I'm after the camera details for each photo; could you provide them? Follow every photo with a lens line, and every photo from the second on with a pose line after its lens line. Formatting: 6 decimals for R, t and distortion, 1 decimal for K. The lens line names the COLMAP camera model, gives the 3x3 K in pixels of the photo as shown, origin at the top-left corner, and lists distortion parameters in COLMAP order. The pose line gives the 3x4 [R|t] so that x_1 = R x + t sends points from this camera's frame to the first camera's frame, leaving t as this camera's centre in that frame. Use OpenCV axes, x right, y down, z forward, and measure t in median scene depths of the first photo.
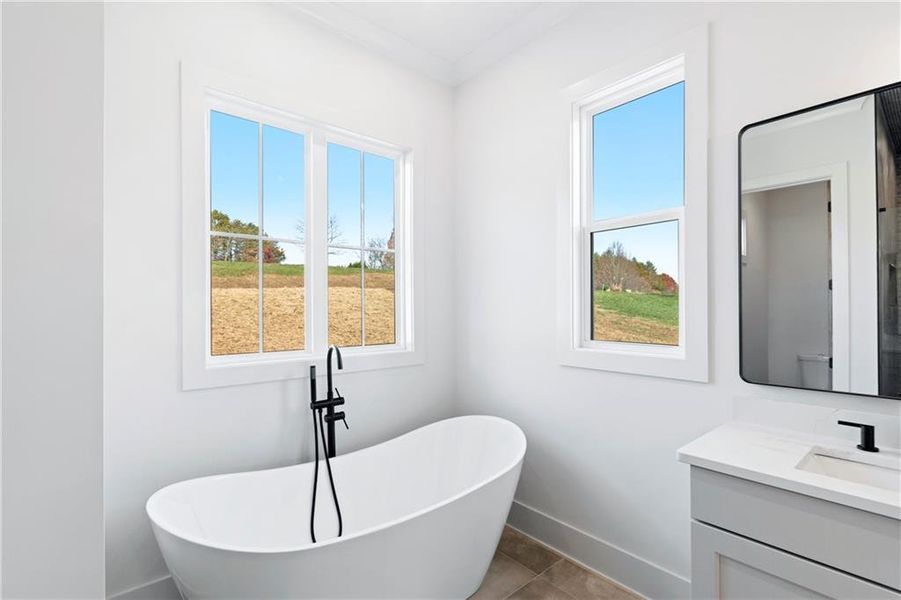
lens RADIAL K [[408.2, 0, 452.4], [0, 408.2, 306.4], [0, 0, 1]] dist [-0.000141, -0.000519]
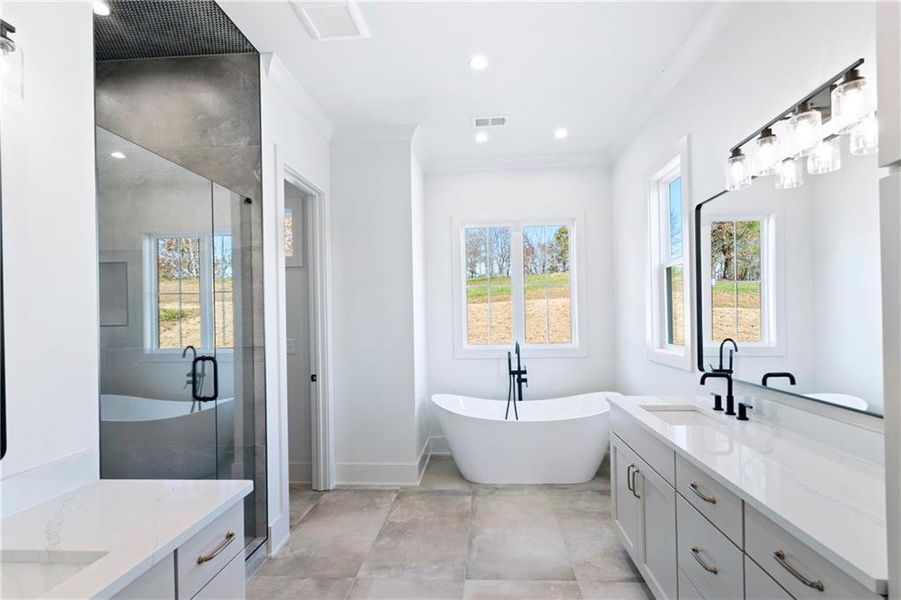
lens RADIAL K [[408.2, 0, 452.4], [0, 408.2, 306.4], [0, 0, 1]] dist [-0.000141, -0.000519]
pose [[0.691427, -0.029315, -0.721851, 0.854459], [0.022621, 0.999565, -0.018926, -0.037666], [0.722092, -0.003243, 0.691789, -0.515345]]
